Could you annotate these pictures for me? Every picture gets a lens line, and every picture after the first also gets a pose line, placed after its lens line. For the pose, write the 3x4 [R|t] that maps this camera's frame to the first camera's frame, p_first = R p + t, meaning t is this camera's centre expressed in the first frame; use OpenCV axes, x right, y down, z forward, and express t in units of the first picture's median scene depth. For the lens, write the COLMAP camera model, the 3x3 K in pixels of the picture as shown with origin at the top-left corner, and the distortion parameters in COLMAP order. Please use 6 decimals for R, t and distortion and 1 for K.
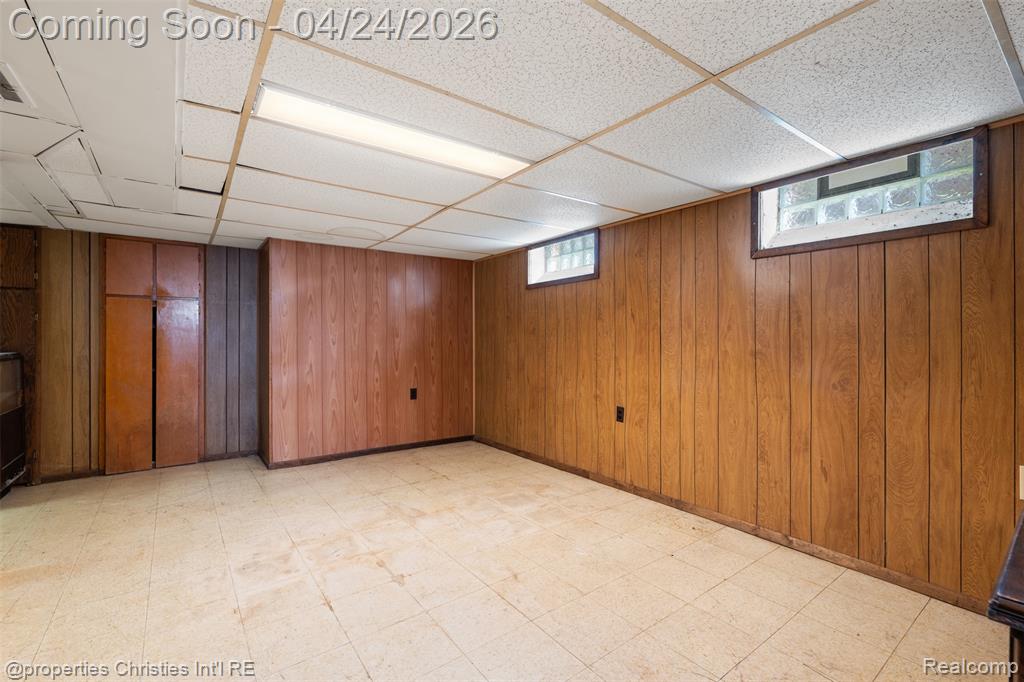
lens RADIAL K [[450.2, 0, 511.2], [0, 450.2, 339.1], [0, 0, 1]] dist [-0.007193, 0.002240]
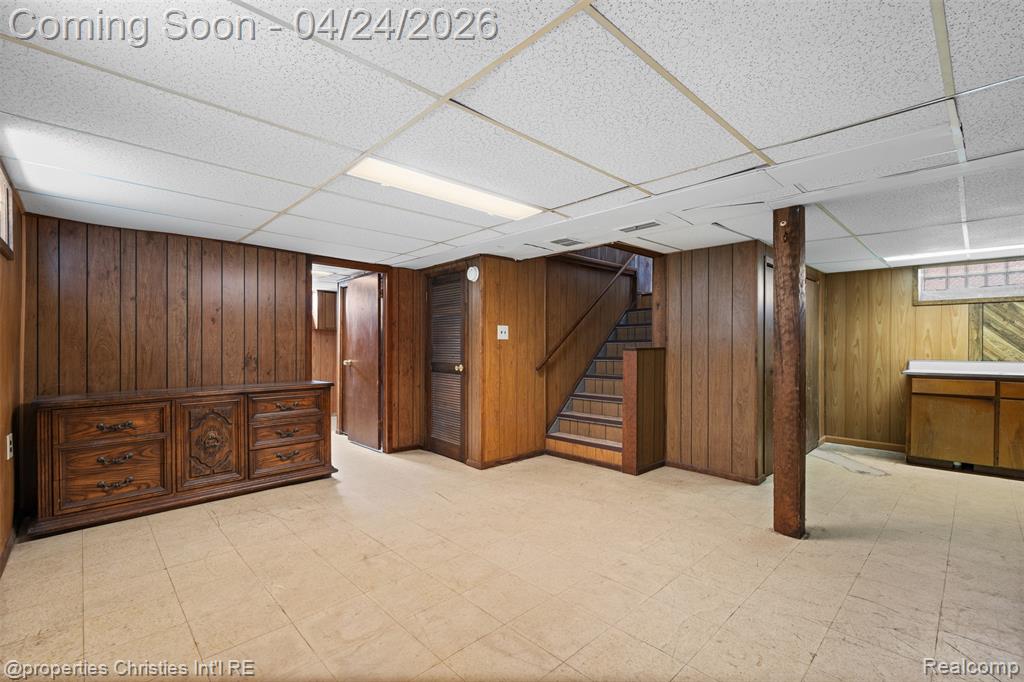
lens RADIAL K [[450.2, 0, 519.0], [0, 450.2, 347.6], [0, 0, 1]] dist [-0.007193, 0.002240]
pose [[-0.990877, -0.004441, -0.134700, -0.139410], [-0.005313, 0.999967, 0.006113, -0.005284], [0.134668, 0.006773, -0.990868, 1.378420]]
